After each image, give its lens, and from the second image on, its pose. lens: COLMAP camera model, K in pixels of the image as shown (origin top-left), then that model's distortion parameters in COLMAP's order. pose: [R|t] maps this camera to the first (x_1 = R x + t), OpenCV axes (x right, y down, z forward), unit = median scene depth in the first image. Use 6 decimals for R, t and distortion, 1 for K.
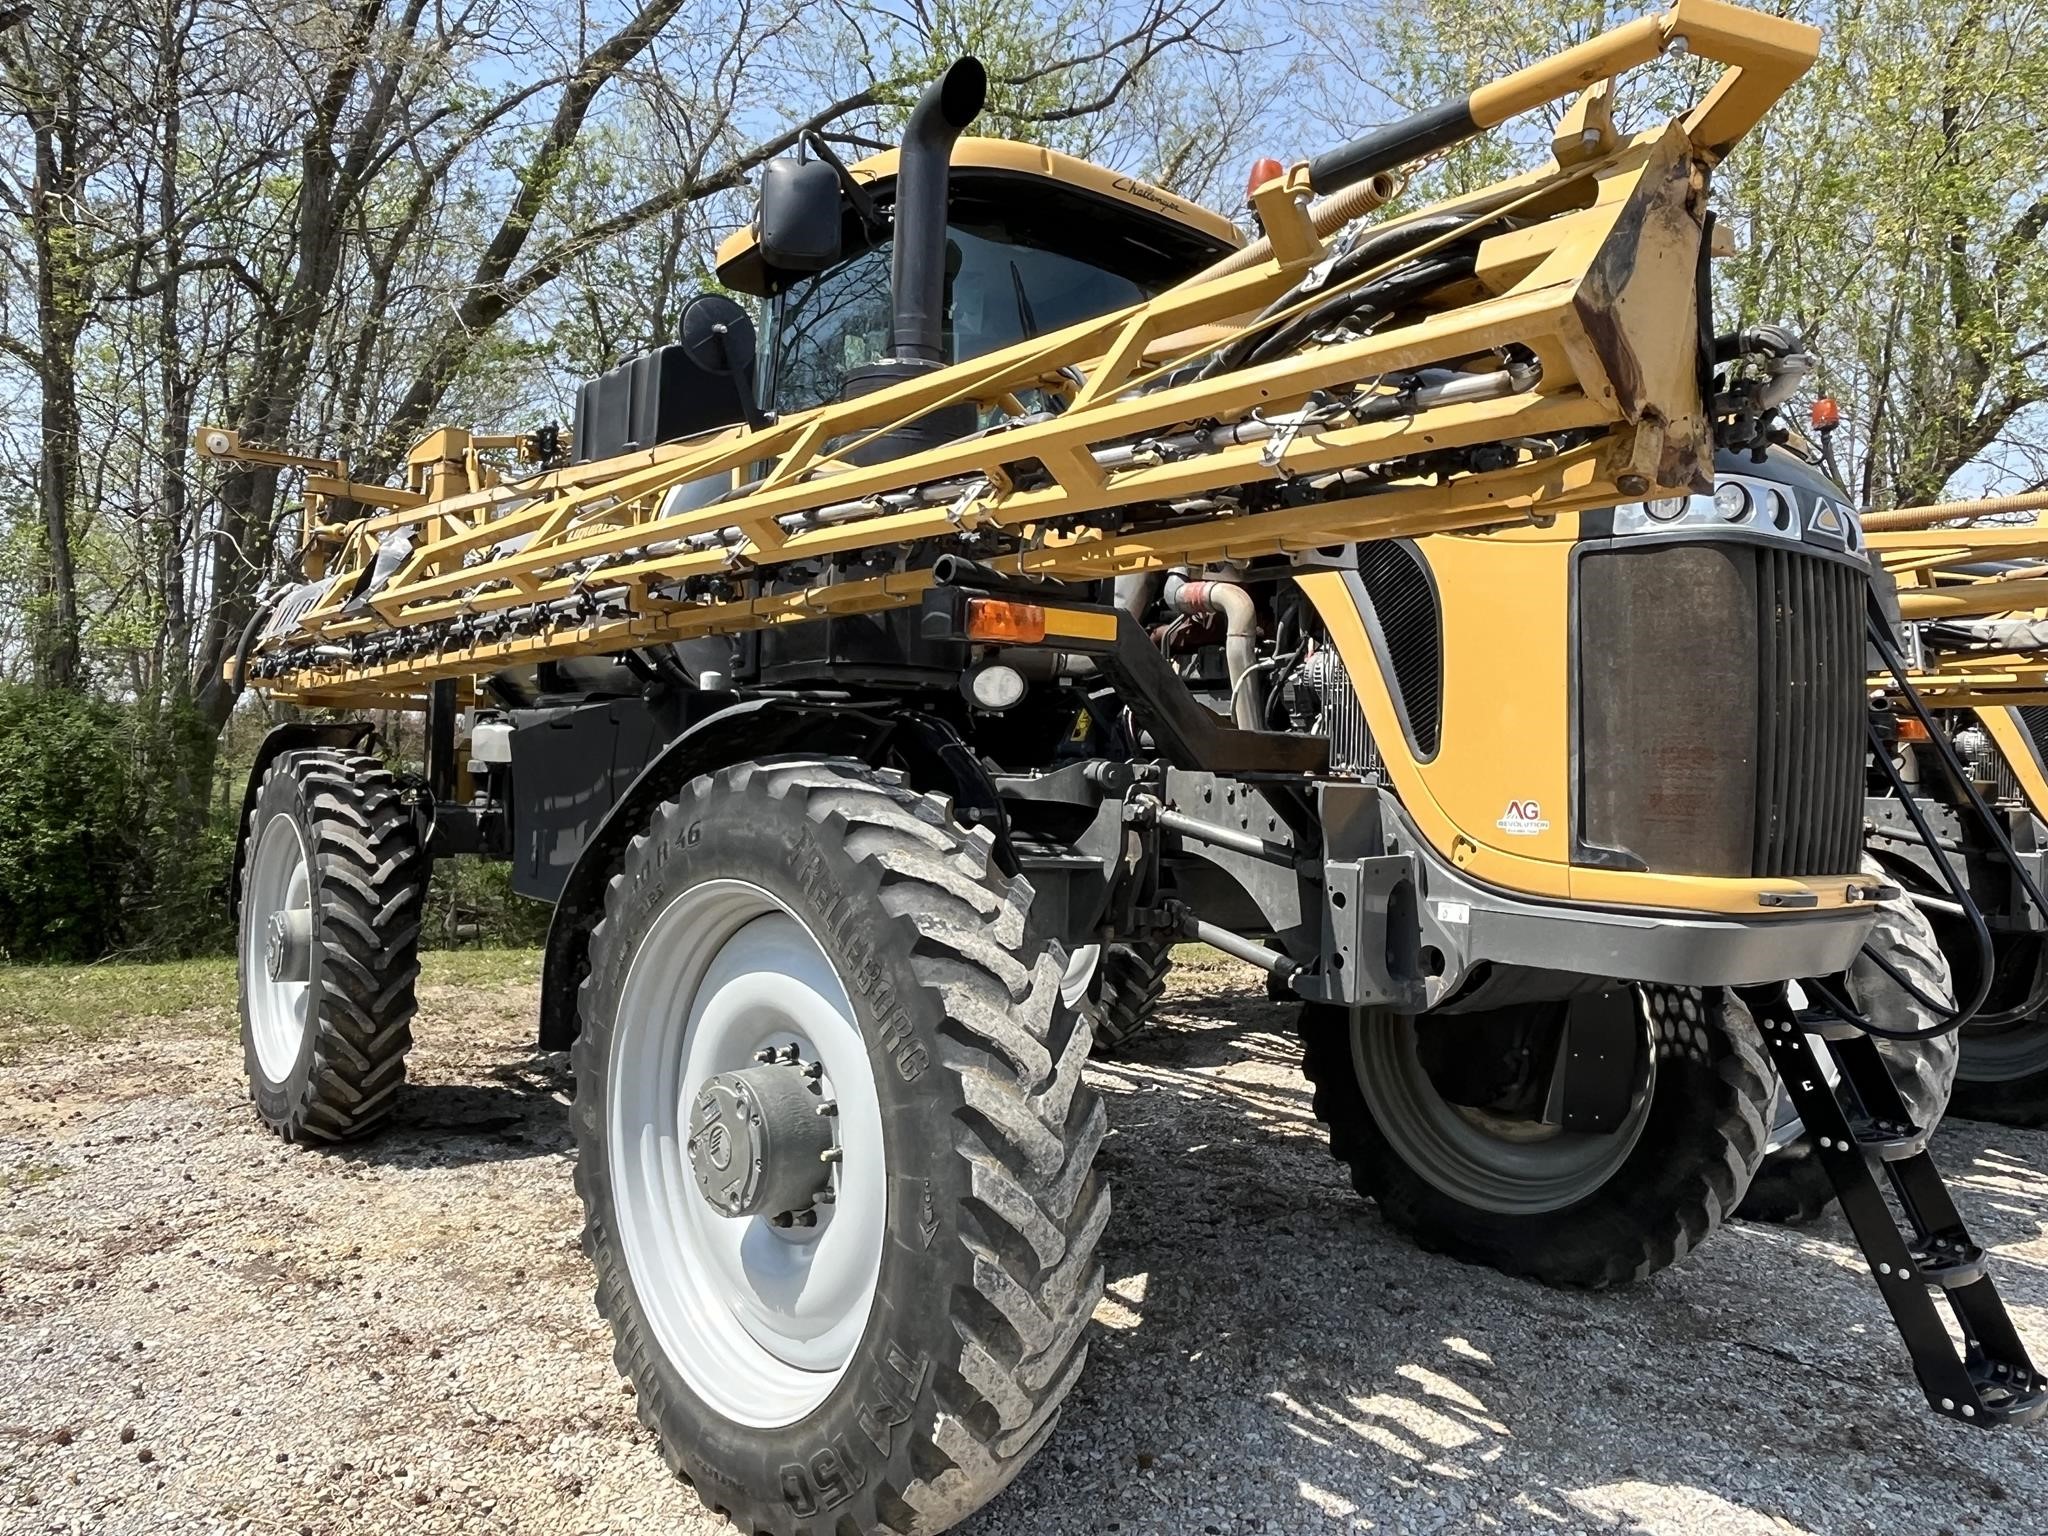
lens RADIAL K [[1497.0, 0, 1056.7], [0, 1497.0, 758.2], [0, 0, 1]] dist [0.003268, -0.005756]
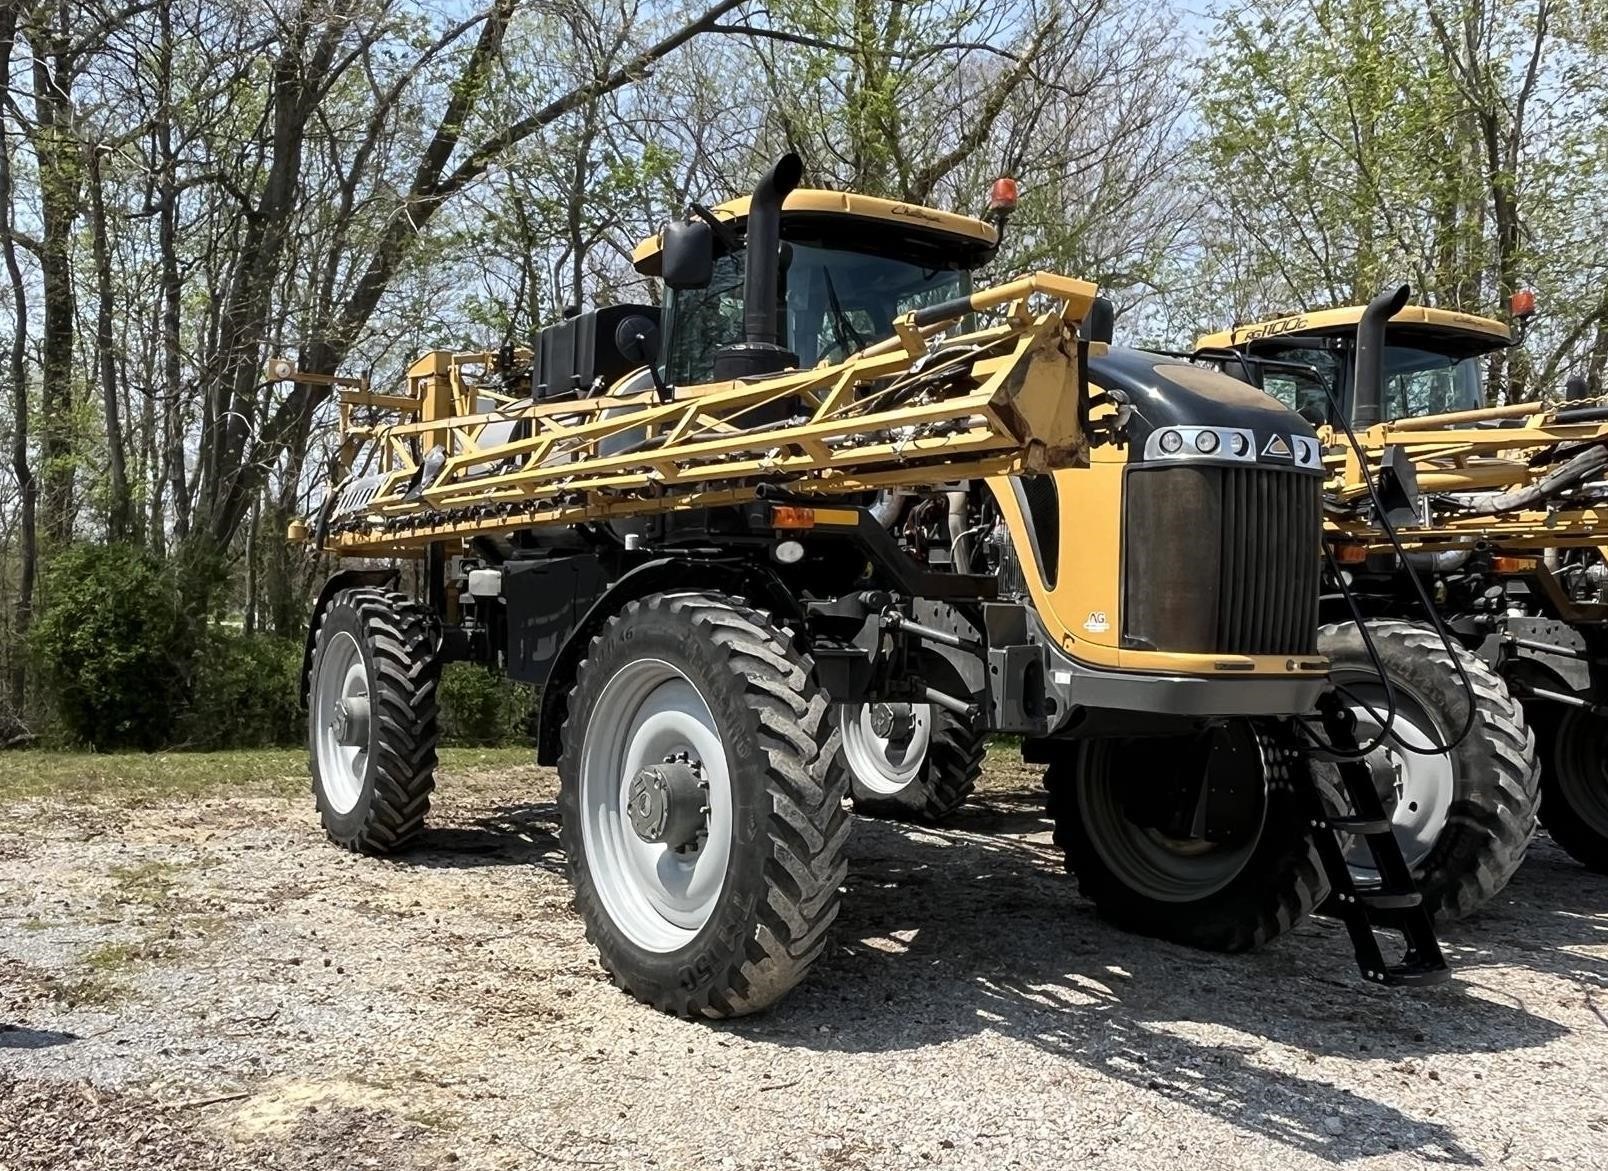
lens RADIAL K [[1445.2, 0, 795.3], [0, 1445.2, 597.8], [0, 0, 1]] dist [0.011067, 0.005358]
pose [[0.994530, -0.006369, -0.104258, 0.112012], [0.006789, 0.999970, 0.003667, 0.002344], [0.104232, -0.004355, 0.994544, -0.576999]]
